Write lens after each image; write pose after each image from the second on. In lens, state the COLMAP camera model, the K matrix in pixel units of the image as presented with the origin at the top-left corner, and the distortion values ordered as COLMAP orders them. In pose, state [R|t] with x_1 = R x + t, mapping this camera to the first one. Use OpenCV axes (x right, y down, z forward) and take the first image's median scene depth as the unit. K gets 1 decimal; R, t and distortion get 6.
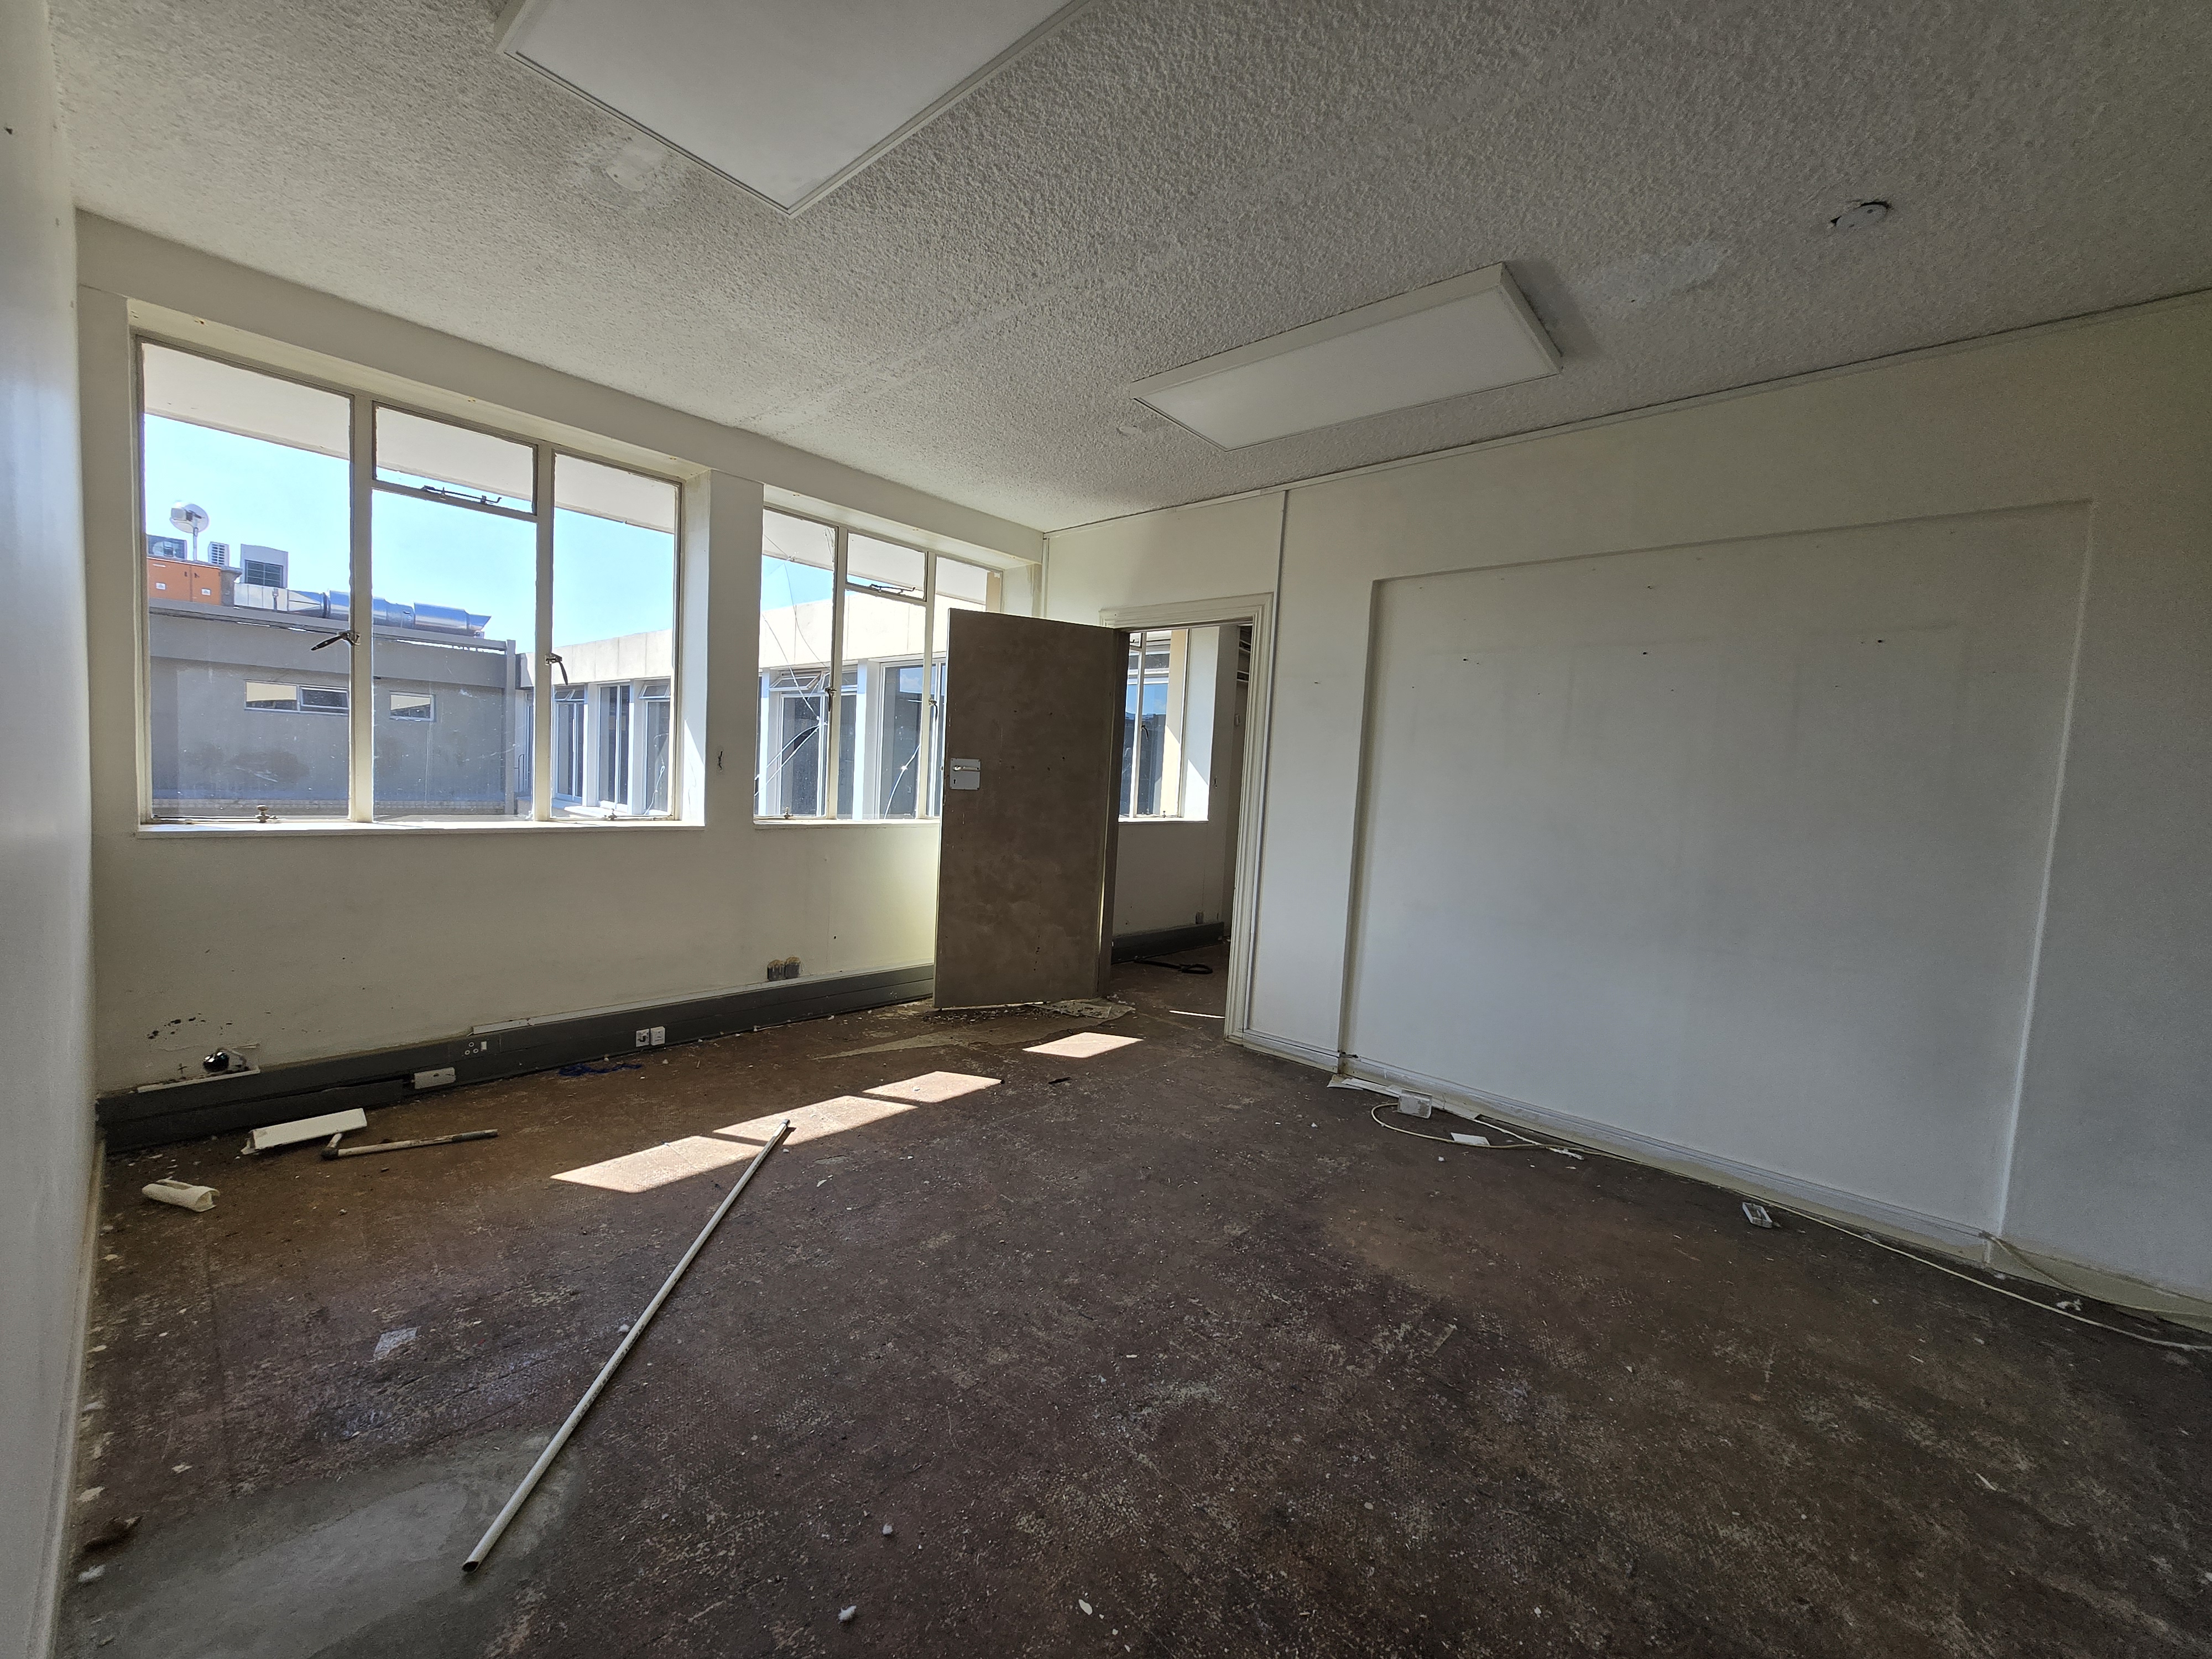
lens RADIAL K [[895.5, 0, 1106.0], [0, 895.5, 829.5], [0, 0, 1]] dist [0.027289, 0.000097]
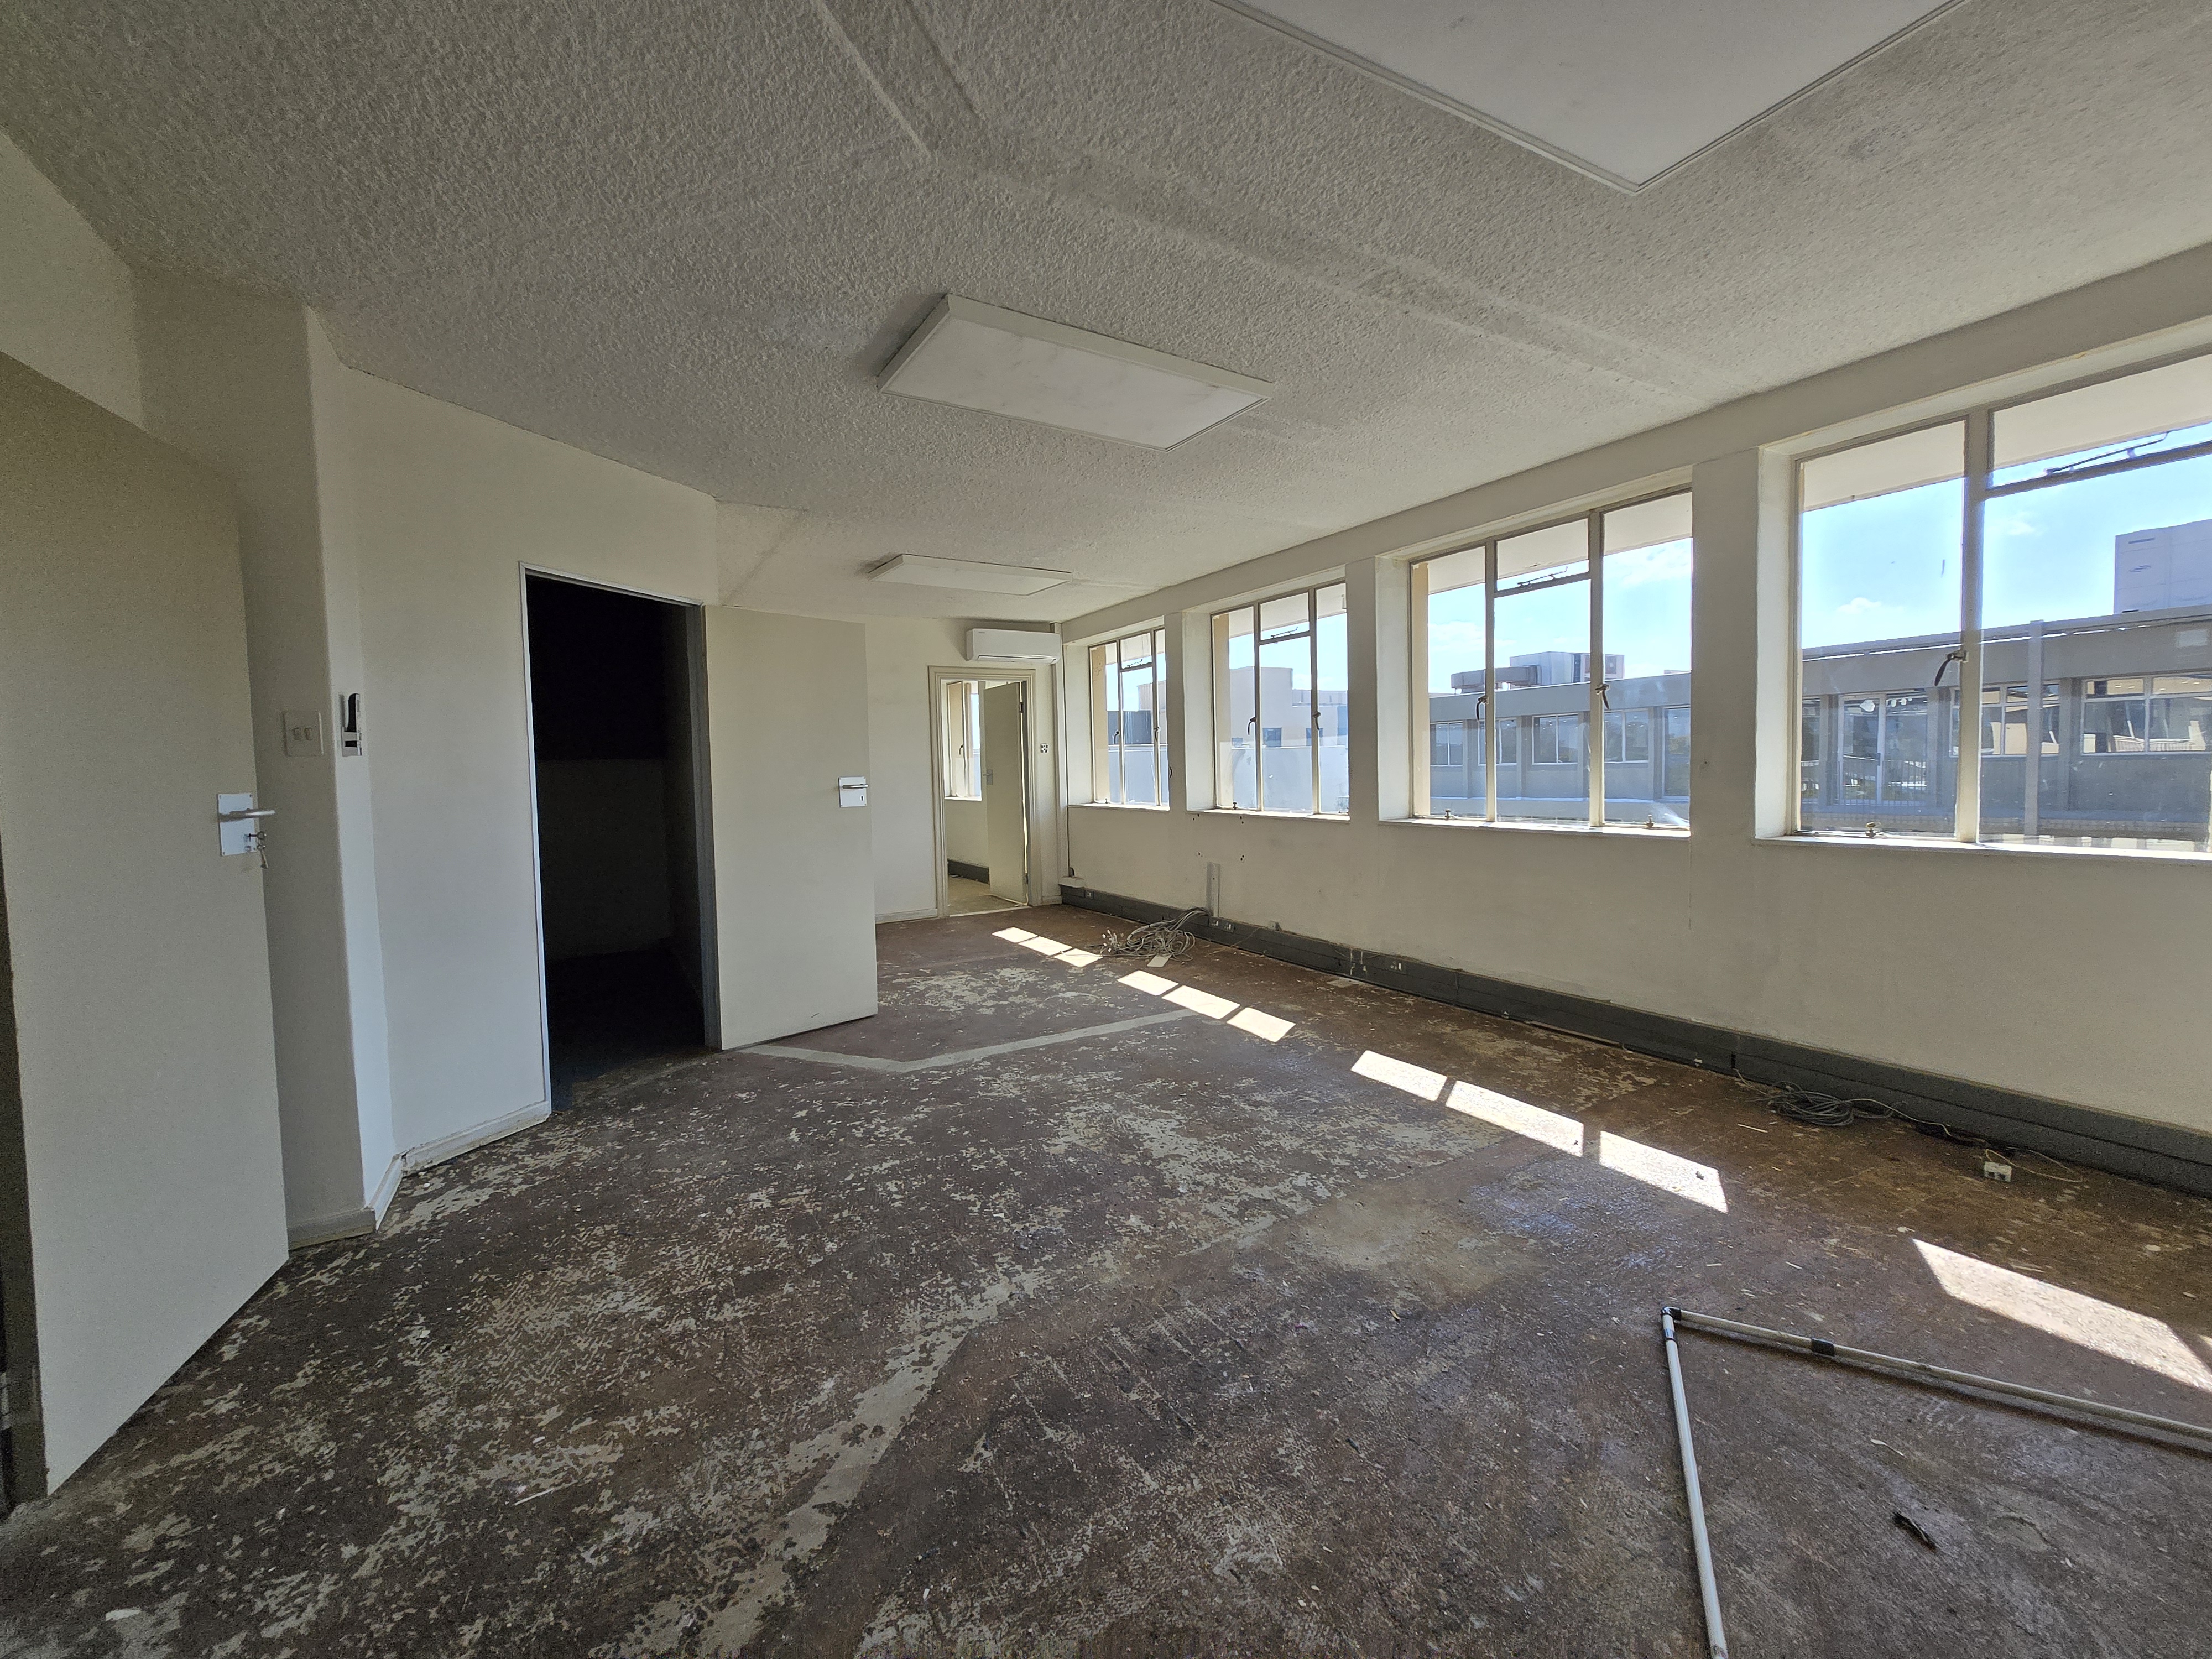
lens RADIAL K [[867.2, 0, 1106.0], [0, 867.2, 829.5], [0, 0, 1]] dist [0.000680, 0.000170]
pose [[-0.296684, 0.020822, -0.954749, 0.625891], [-0.055044, 0.997727, 0.038864, -0.011756], [0.953388, 0.064084, -0.294863, 0.693469]]
